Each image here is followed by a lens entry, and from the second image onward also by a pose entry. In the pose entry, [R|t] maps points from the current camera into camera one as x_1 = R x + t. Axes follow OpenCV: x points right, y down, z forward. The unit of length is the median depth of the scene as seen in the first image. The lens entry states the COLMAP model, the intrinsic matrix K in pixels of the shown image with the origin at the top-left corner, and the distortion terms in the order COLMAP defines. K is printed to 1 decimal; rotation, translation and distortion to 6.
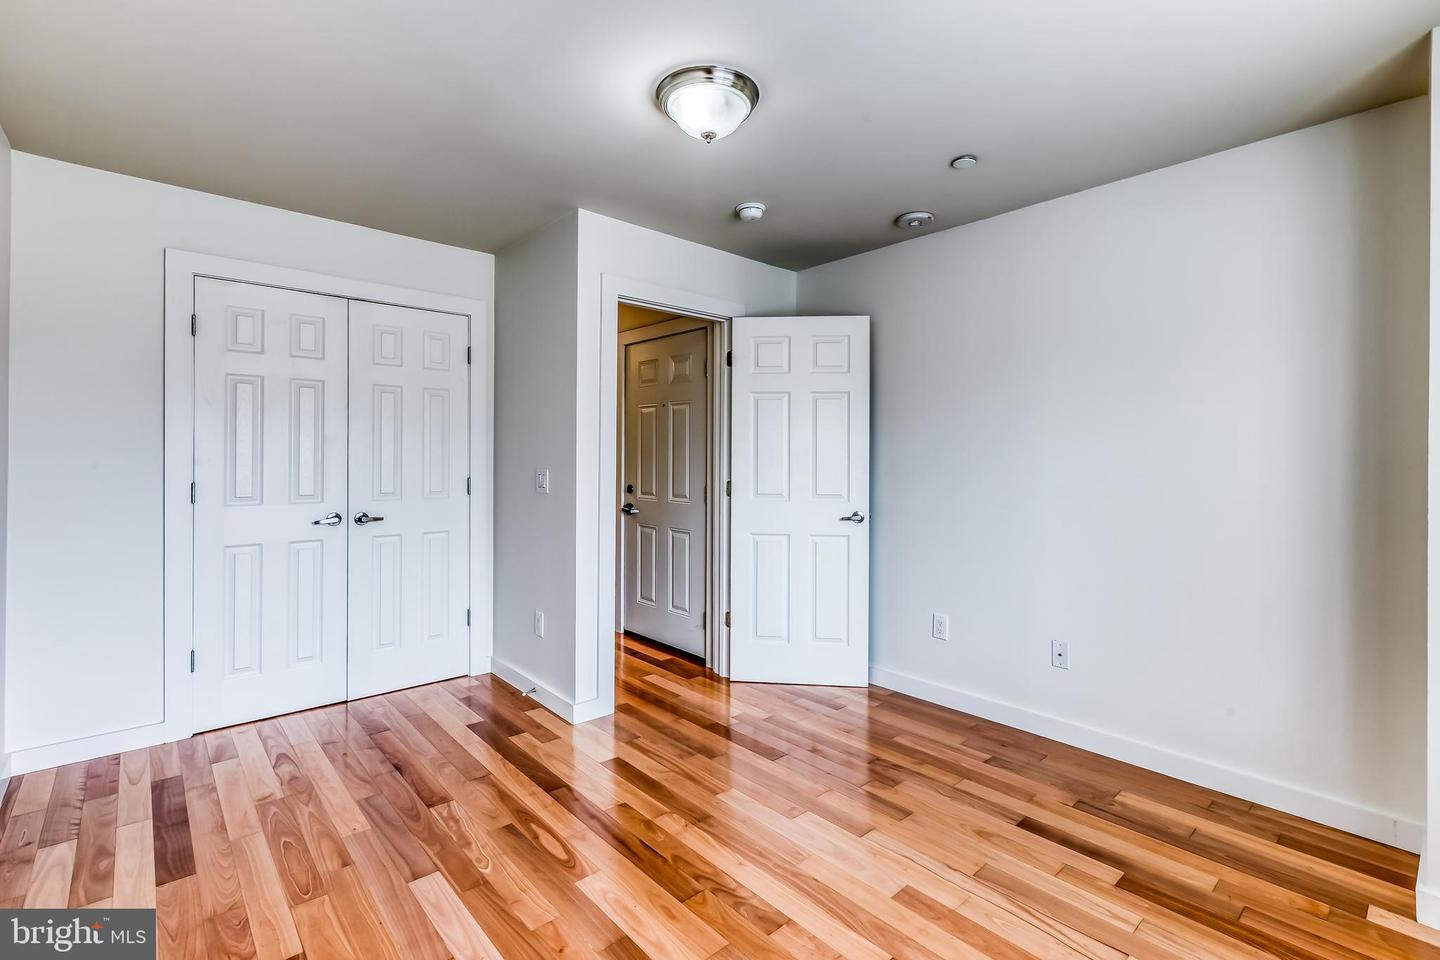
lens RADIAL K [[648.2, 0, 716.1], [0, 648.2, 467.7], [0, 0, 1]] dist [0.000953, 0.000314]
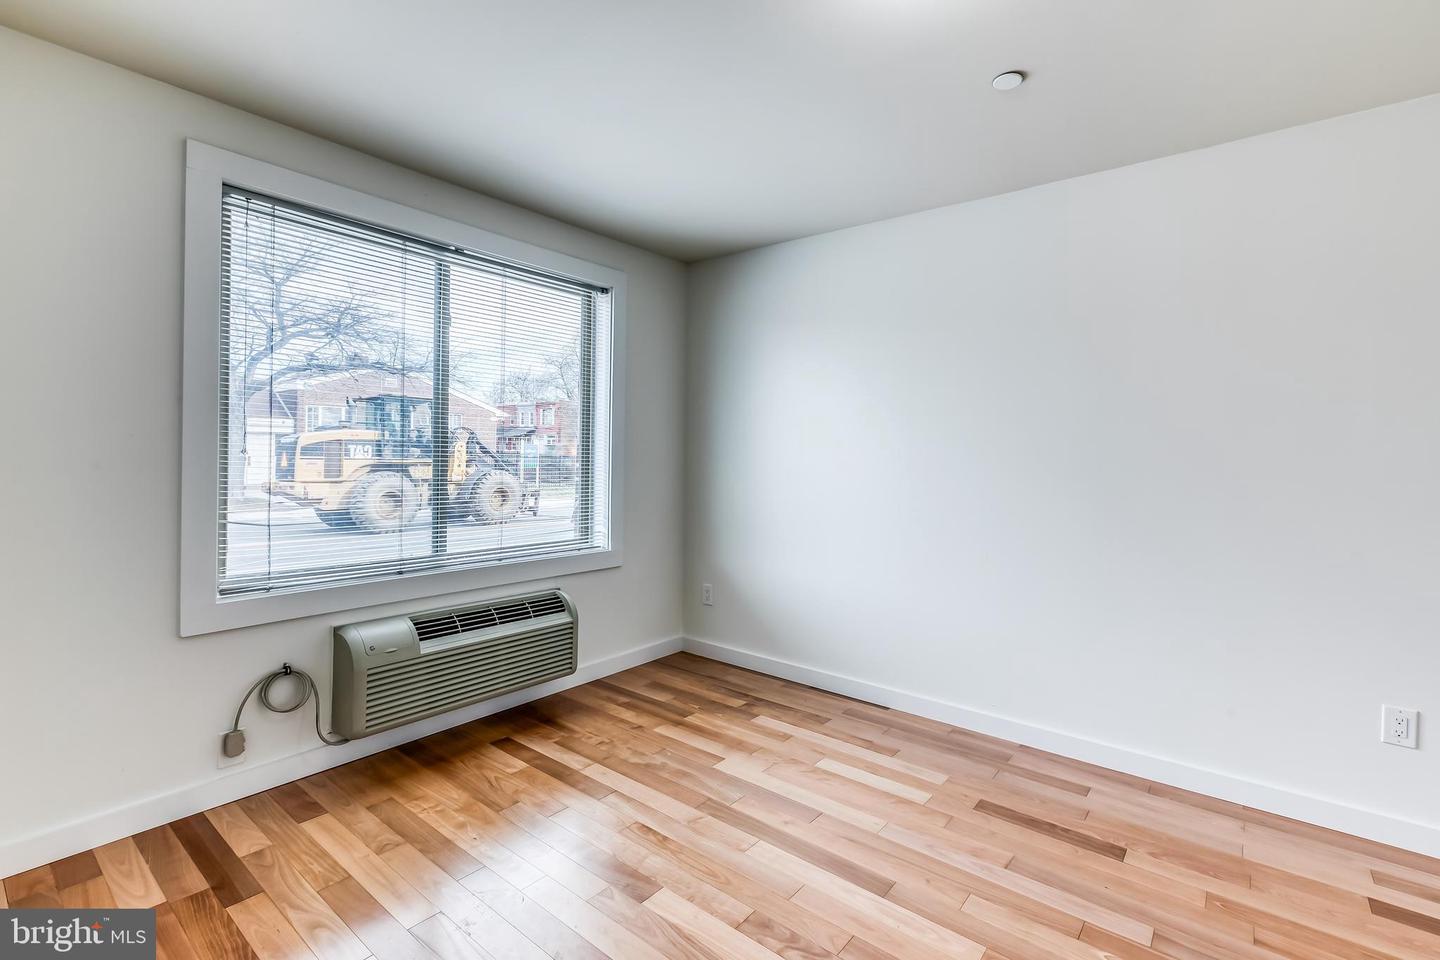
lens RADIAL K [[648.2, 0, 716.3], [0, 648.2, 461.5], [0, 0, 1]] dist [0.000953, 0.000314]
pose [[-0.985913, -0.021031, -0.165933, 0.226487], [-0.025070, 0.999437, 0.022289, -0.013856], [0.165371, 0.026135, -0.985885, 1.368908]]
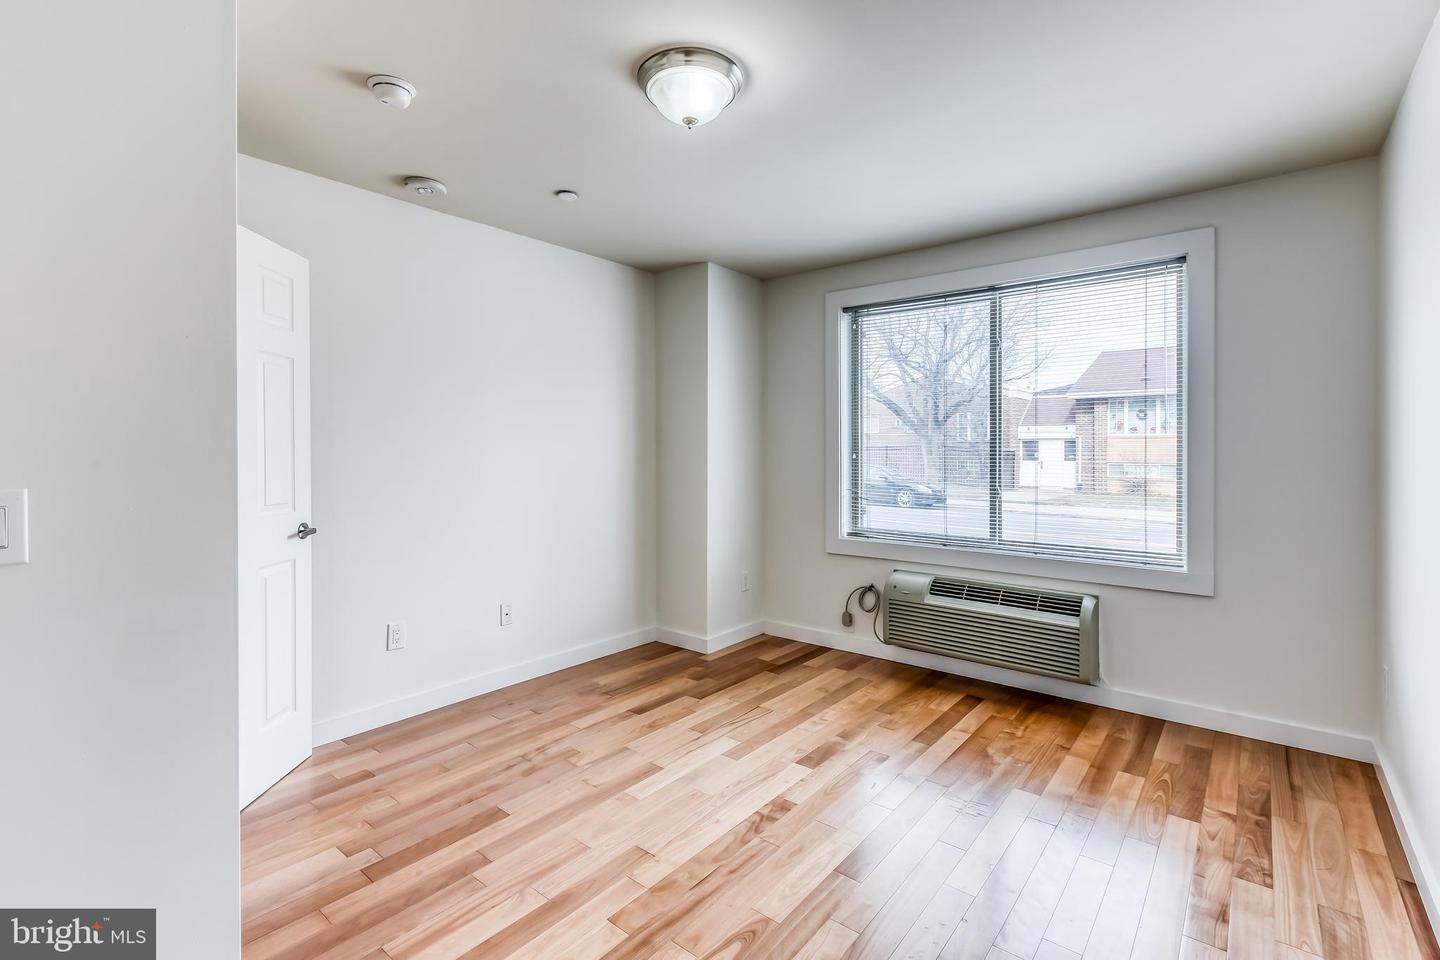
lens RADIAL K [[648.2, 0, 704.1], [0, 648.2, 444.2], [0, 0, 1]] dist [0.000953, 0.000314]
pose [[-0.134116, 0.010604, 0.990909, -0.850732], [0.017293, 0.999816, -0.008358, -0.014652], [-0.990815, 0.016015, -0.134274, 0.935881]]
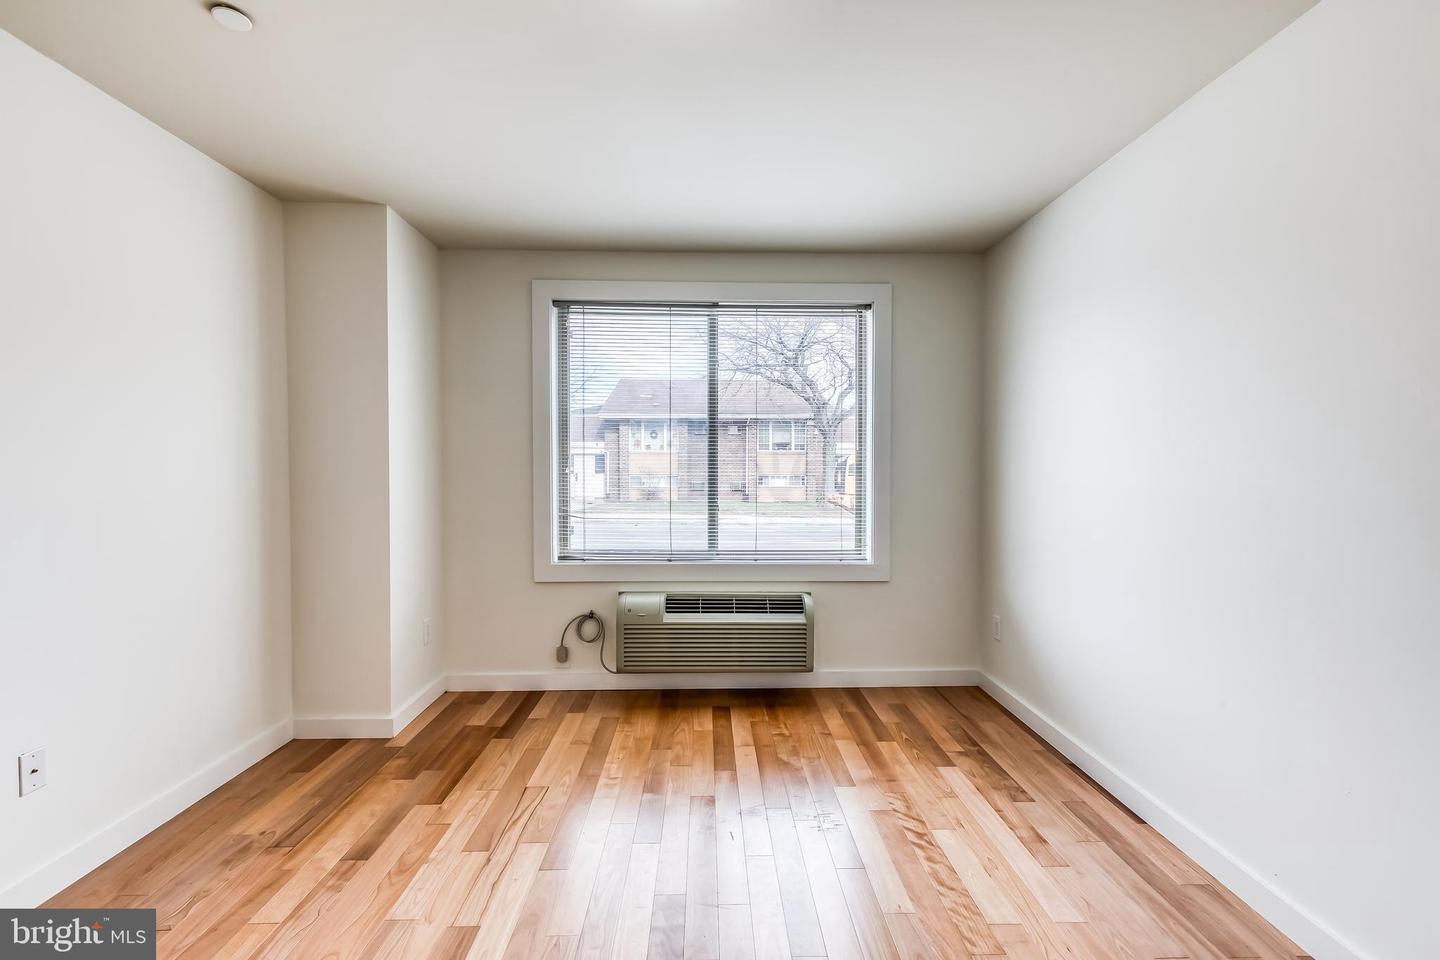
lens RADIAL K [[648.2, 0, 714.9], [0, 648.2, 467.3], [0, 0, 1]] dist [0.000953, 0.000314]
pose [[-0.758928, -0.004044, 0.651162, -0.464739], [0.008780, 0.999826, 0.016442, -0.017766], [-0.651115, 0.018195, -0.758761, 1.233692]]
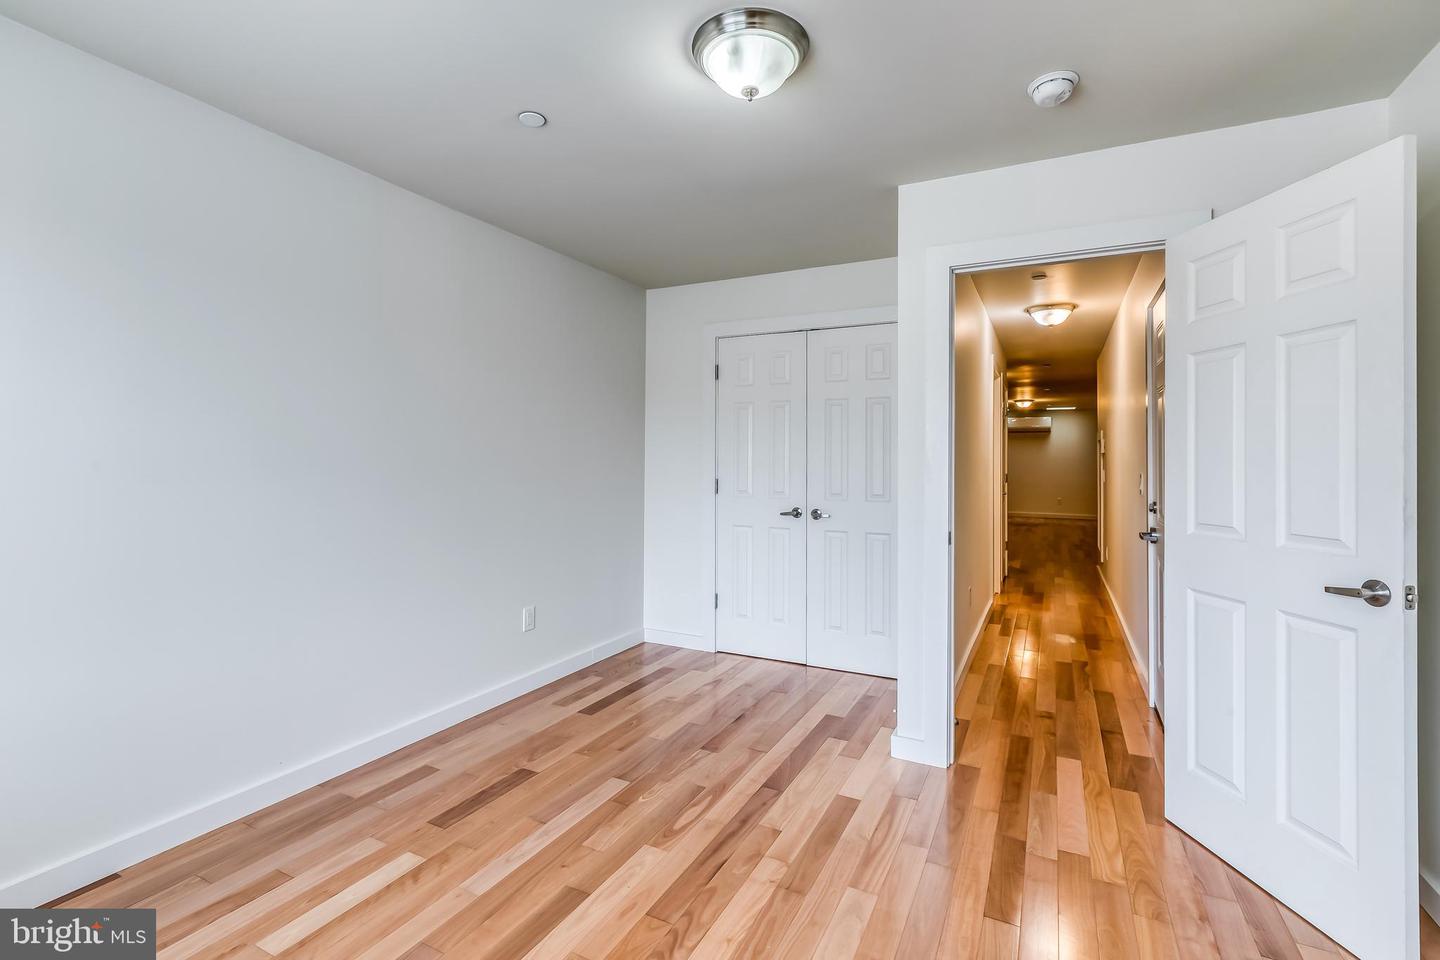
lens RADIAL K [[648.2, 0, 723.0], [0, 648.2, 477.8], [0, 0, 1]] dist [0.000953, 0.000314]
pose [[0.371639, 0.020416, -0.928153, 0.653752], [-0.018838, 0.999718, 0.014448, -0.004269], [0.928186, 0.012115, 0.371919, 0.541780]]
